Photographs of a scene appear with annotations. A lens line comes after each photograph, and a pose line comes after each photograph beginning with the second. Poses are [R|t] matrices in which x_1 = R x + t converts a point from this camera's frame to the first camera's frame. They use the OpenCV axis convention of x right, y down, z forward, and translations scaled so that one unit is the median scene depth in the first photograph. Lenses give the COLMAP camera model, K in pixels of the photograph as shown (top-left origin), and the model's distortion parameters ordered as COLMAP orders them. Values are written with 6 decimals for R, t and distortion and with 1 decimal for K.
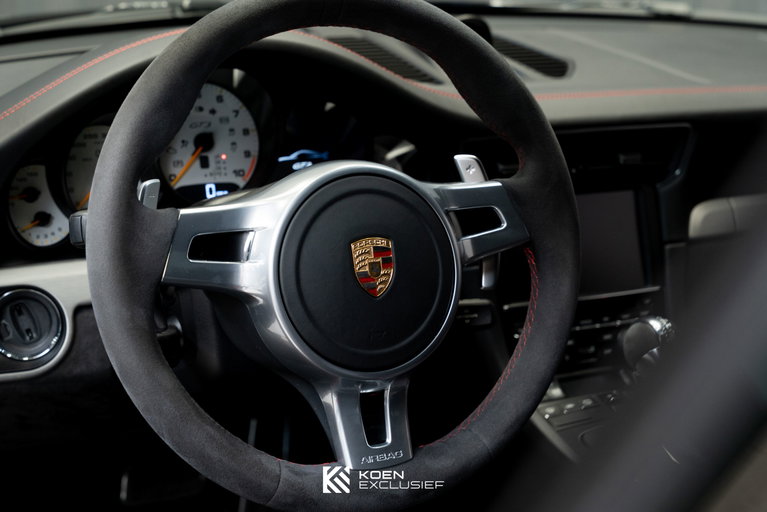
lens RADIAL K [[1528.9, 0, 383.5], [0, 1528.9, 256.0], [0, 0, 1]] dist [-0.011309, 0.145760]
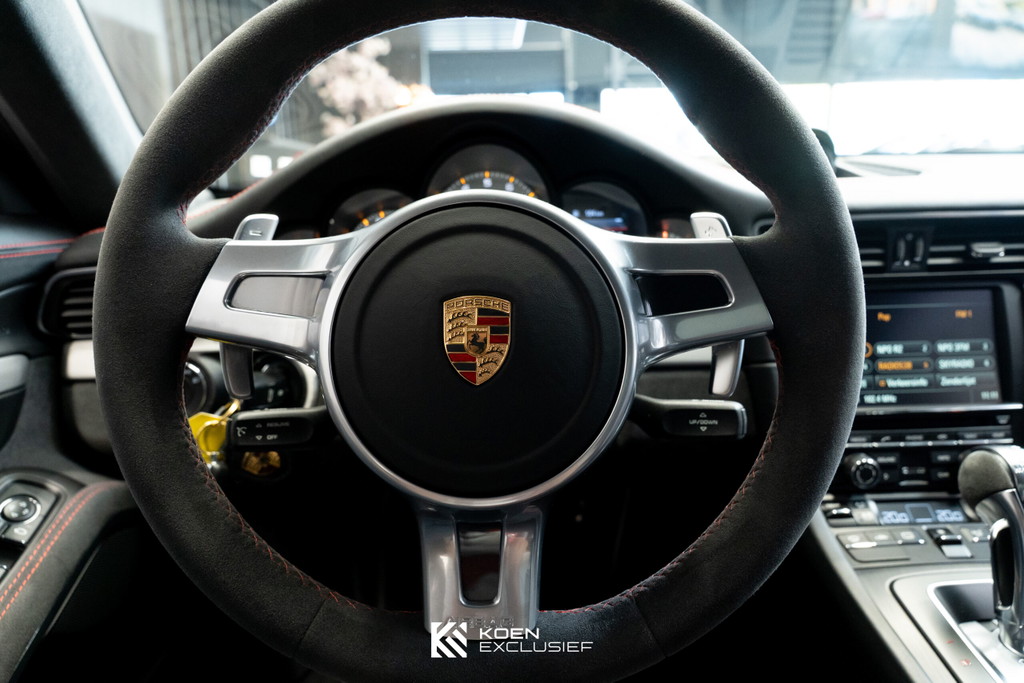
lens RADIAL K [[675.6, 0, 512.0], [0, 675.6, 341.5], [0, 0, 1]] dist [0.004243, -0.004801]
pose [[0.885590, 0.045748, -0.462209, 0.131589], [-0.060055, 0.998062, -0.016280, 0.011074], [0.460569, 0.042175, 0.886622, 0.693383]]
